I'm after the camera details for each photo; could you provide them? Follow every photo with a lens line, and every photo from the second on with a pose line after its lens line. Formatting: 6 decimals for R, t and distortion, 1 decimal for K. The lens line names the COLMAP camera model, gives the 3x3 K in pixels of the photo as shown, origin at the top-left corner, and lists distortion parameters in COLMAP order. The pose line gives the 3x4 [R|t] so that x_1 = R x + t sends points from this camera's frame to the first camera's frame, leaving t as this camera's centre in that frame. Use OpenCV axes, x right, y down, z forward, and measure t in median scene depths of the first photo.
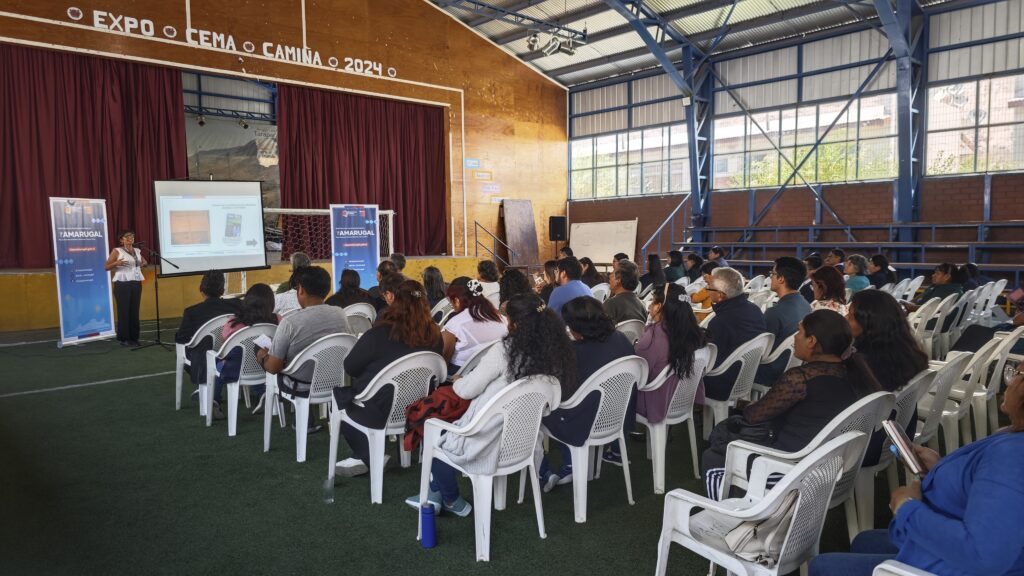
lens RADIAL K [[965.4, 0, 512.0], [0, 965.4, 288.0], [0, 0, 1]] dist [0.023983, -0.011785]
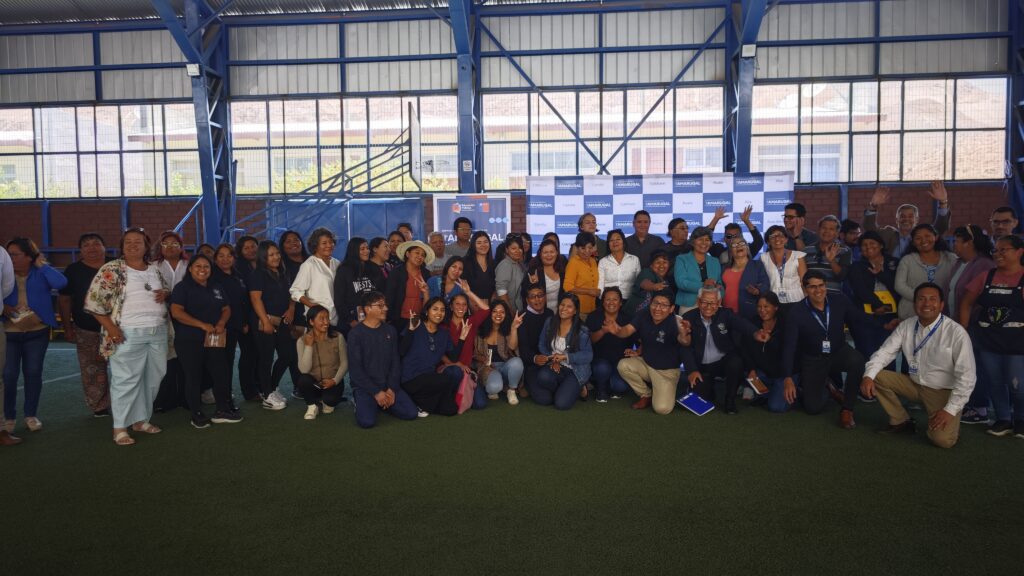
lens RADIAL K [[965.4, 0, 512.0], [0, 965.4, 288.0], [0, 0, 1]] dist [0.023983, -0.011785]
pose [[0.647550, -0.027086, 0.761541, -0.227452], [0.045567, 0.998956, -0.003216, -0.016335], [-0.760659, 0.036783, 0.648109, 0.346537]]
